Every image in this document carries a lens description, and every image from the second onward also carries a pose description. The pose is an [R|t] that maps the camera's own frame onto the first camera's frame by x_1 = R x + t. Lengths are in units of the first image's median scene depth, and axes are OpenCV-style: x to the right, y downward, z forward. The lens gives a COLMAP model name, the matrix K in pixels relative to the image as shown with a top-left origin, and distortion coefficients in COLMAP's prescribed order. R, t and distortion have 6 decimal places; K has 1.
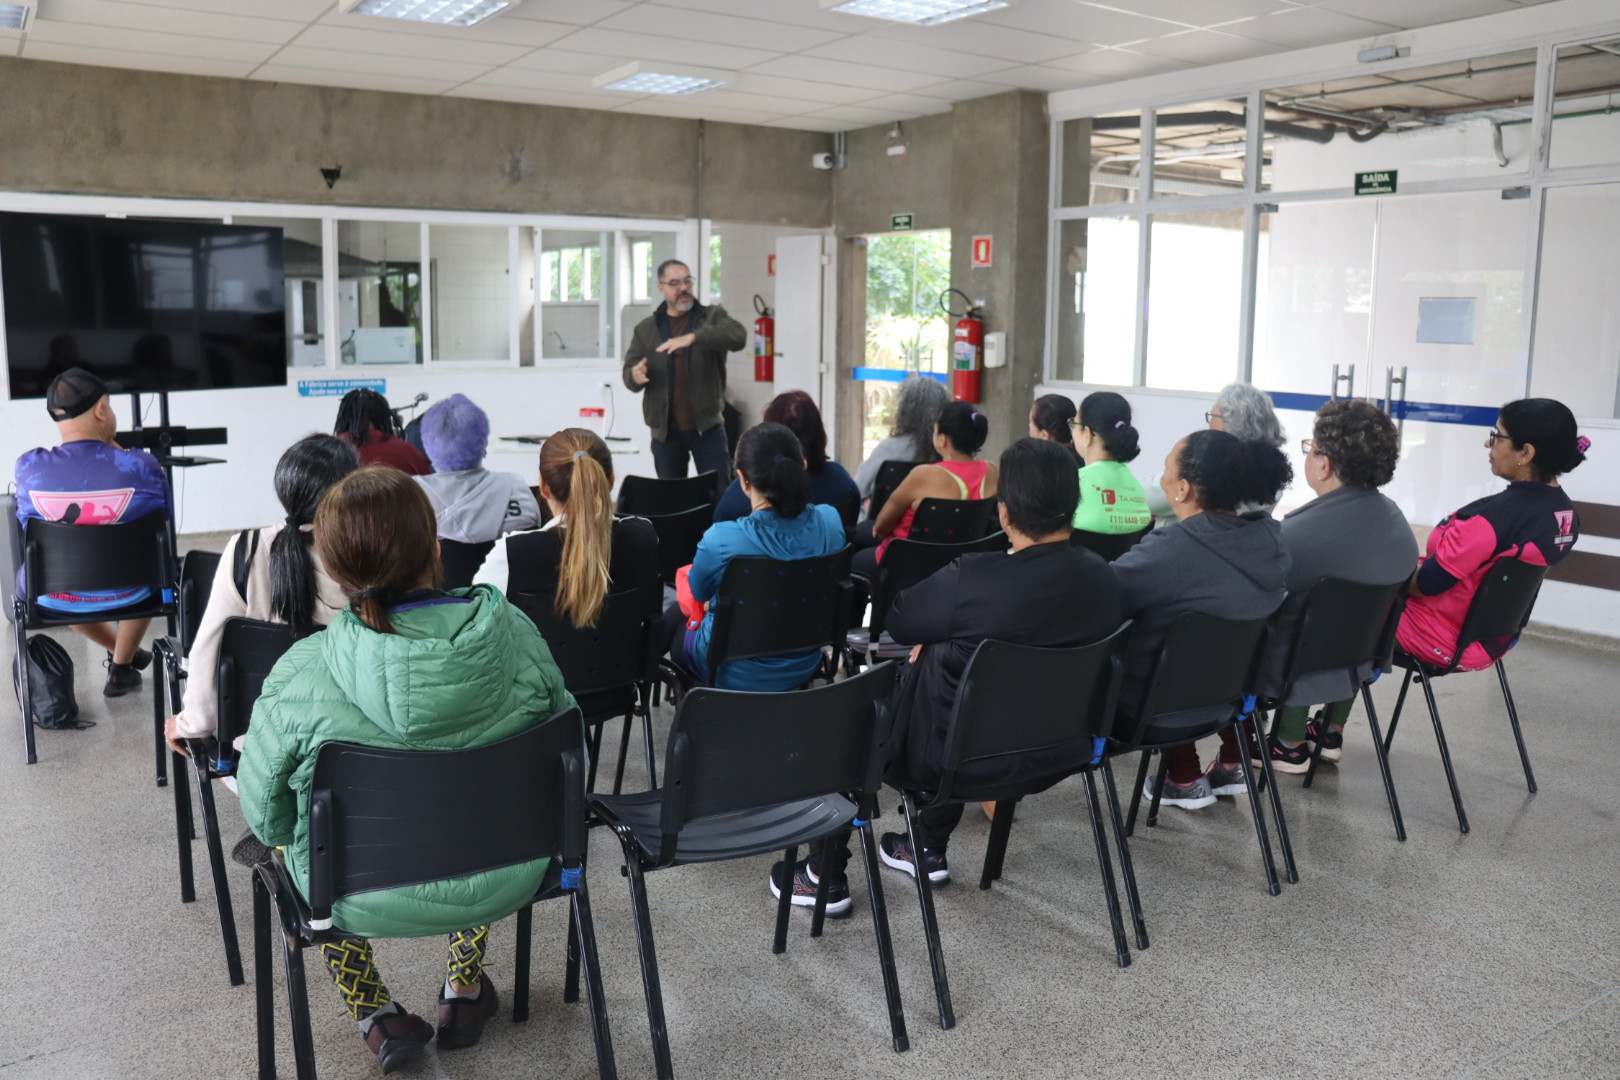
lens RADIAL K [[1342.4, 0, 810.0], [0, 1342.4, 540.0], [0, 0, 1]] dist [-0.163180, 0.144018]
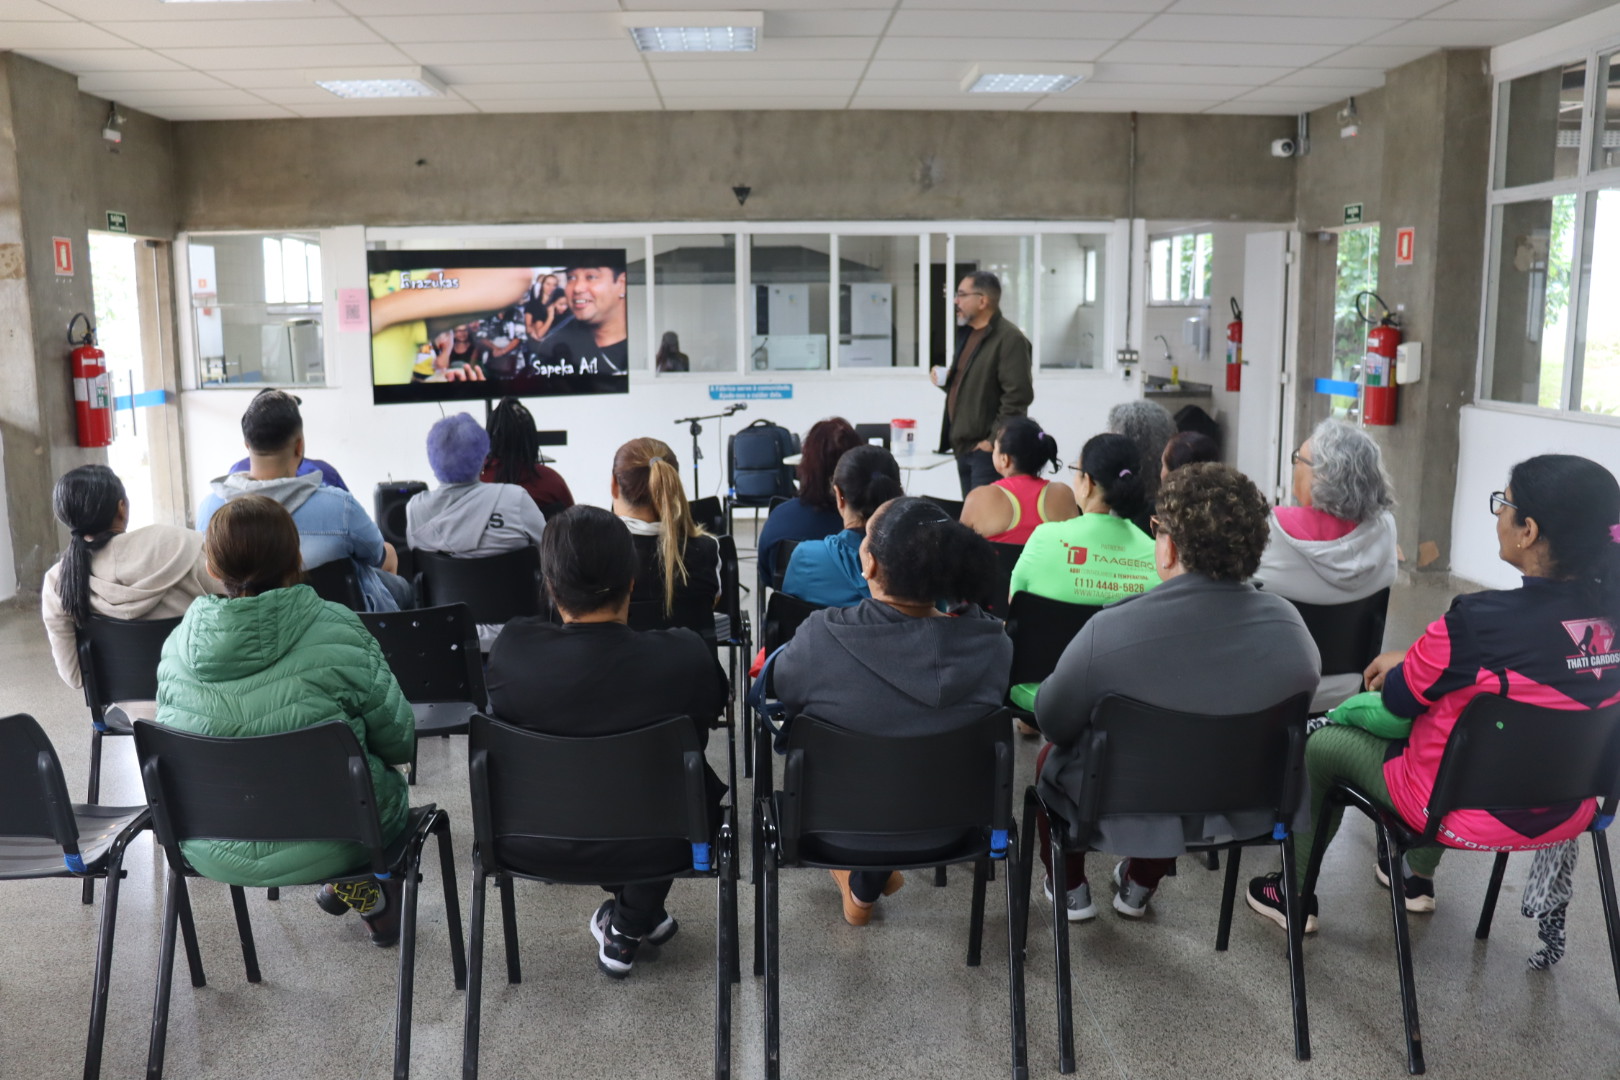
lens RADIAL K [[1342.4, 0, 810.0], [0, 1342.4, 540.0], [0, 0, 1]] dist [-0.163180, 0.144018]
pose [[0.857305, 0.068229, -0.510268, 0.240535], [-0.064945, 0.997593, 0.024277, -0.025530], [0.510696, 0.012327, 0.859673, 0.095299]]
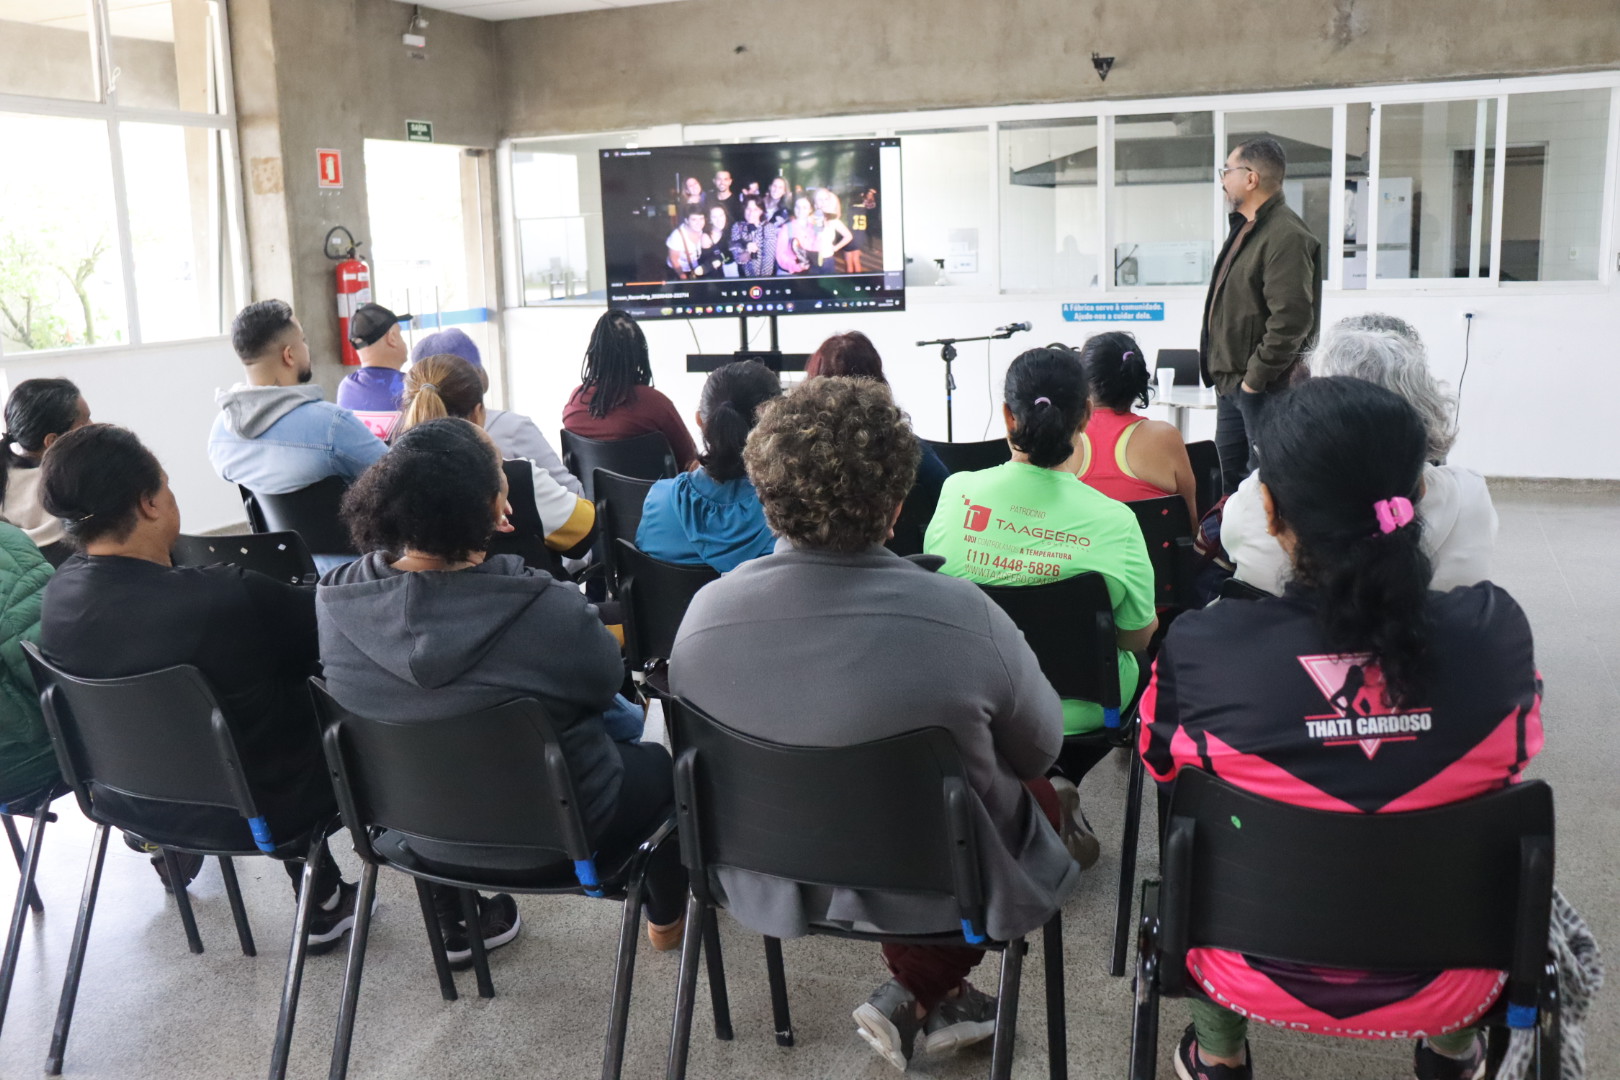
lens RADIAL K [[1548.9, 0, 810.0], [0, 1548.9, 540.0], [0, 0, 1]] dist [-0.147048, 0.230711]
pose [[0.565521, 0.126746, -0.814936, 0.365488], [-0.093464, 0.991604, 0.089364, -0.038362], [0.819421, 0.025630, 0.572619, 0.259472]]
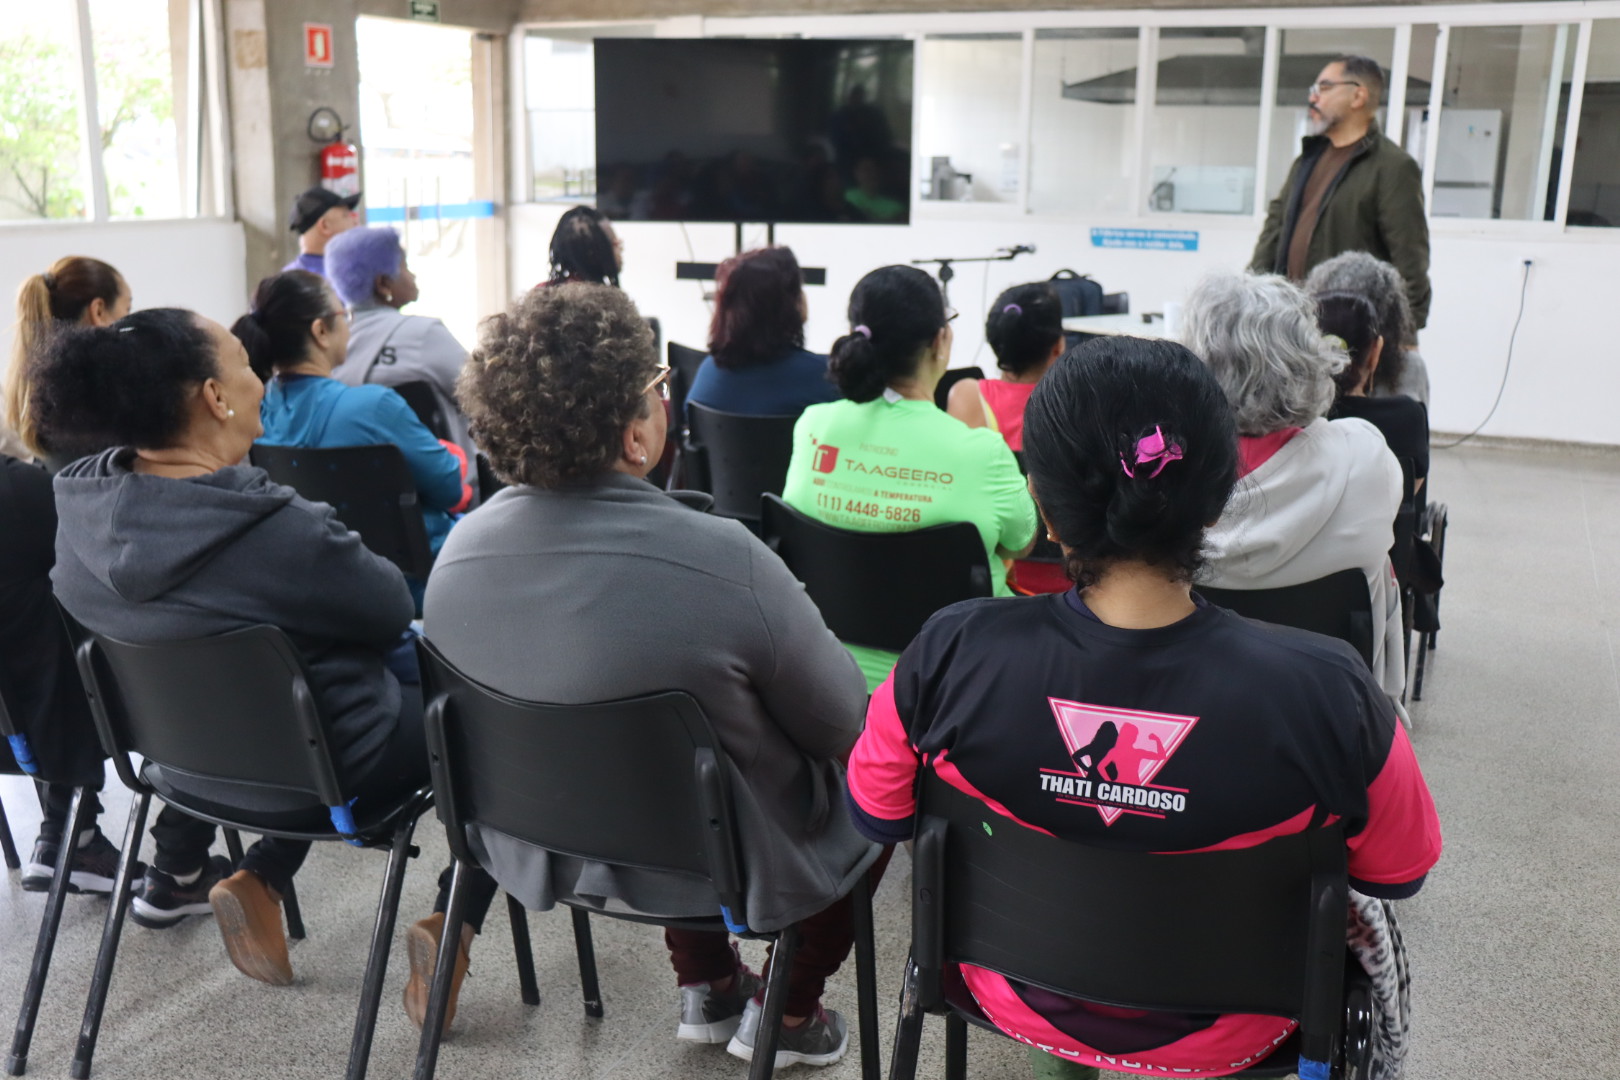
lens RADIAL K [[1592.5, 0, 810.0], [0, 1592.5, 540.0], [0, 0, 1]] dist [-0.156139, 0.287349]
pose [[0.519725, 0.199719, -0.830662, 0.370140], [-0.145677, 0.978769, 0.144182, -0.044009], [0.841822, 0.046073, 0.537785, 0.311209]]
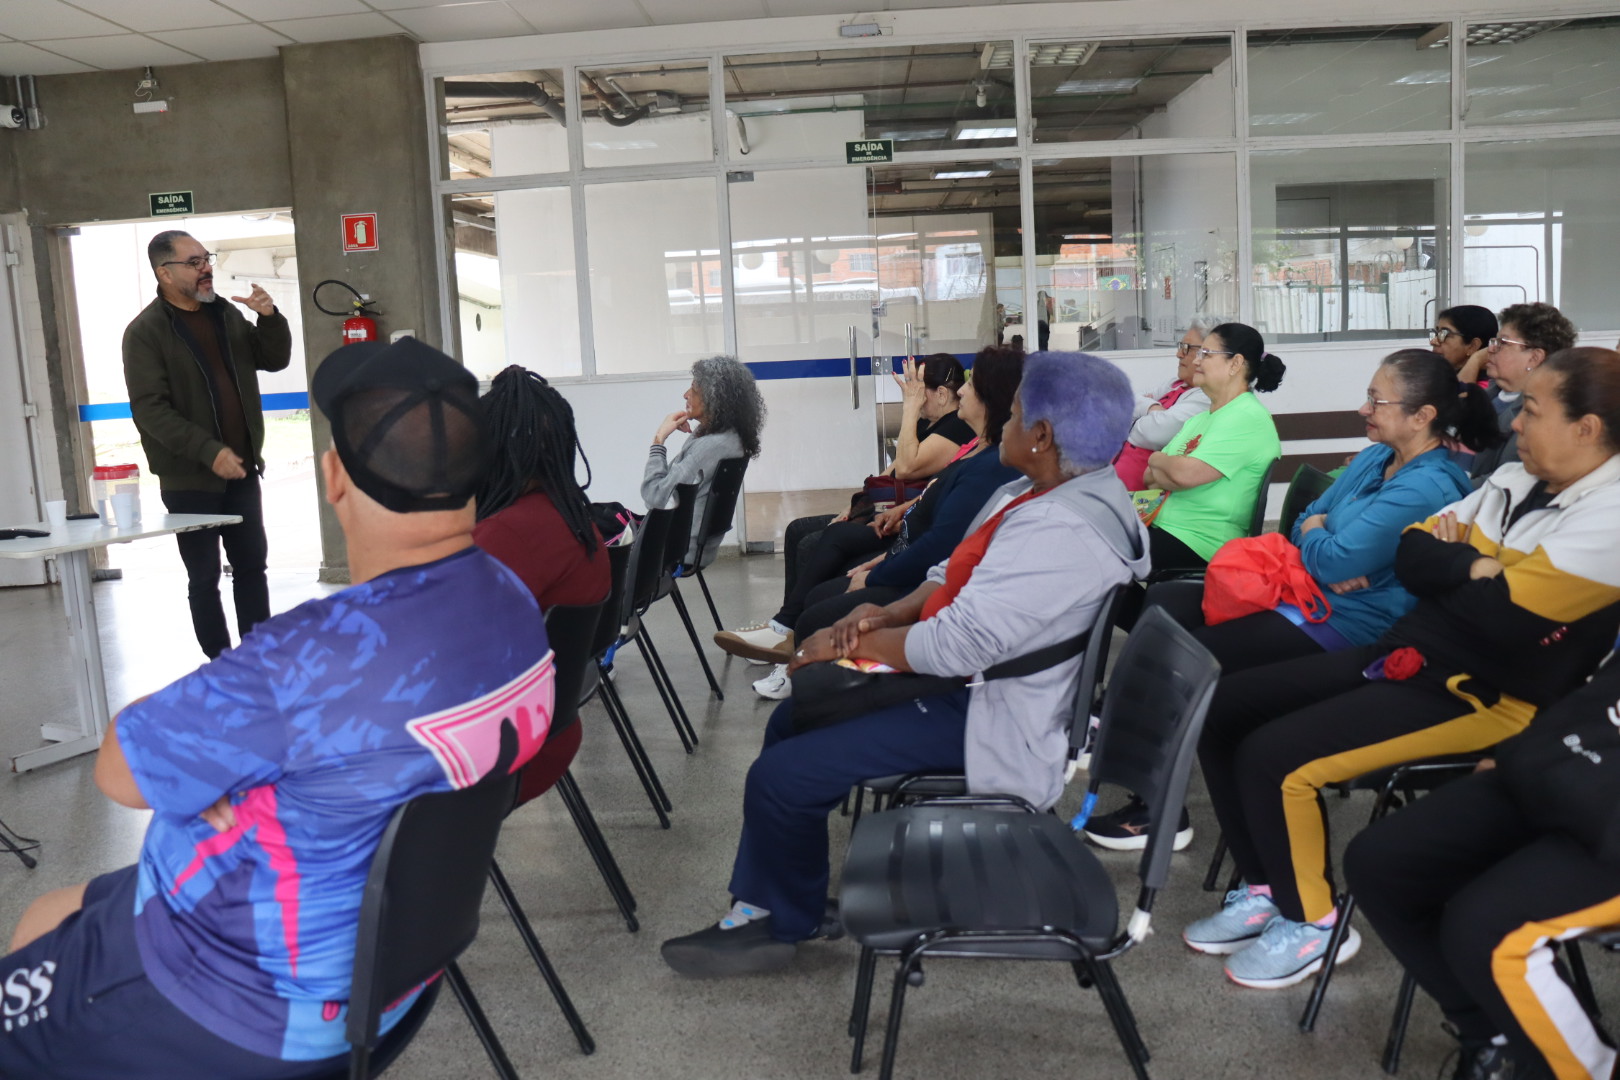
lens RADIAL K [[1342.4, 0, 810.0], [0, 1342.4, 540.0], [0, 0, 1]] dist [-0.163180, 0.144018]
pose [[0.582485, -0.165456, 0.795824, -0.378327], [0.185568, 0.980277, 0.067983, -0.037169], [-0.791376, 0.108081, 0.601700, 0.324081]]
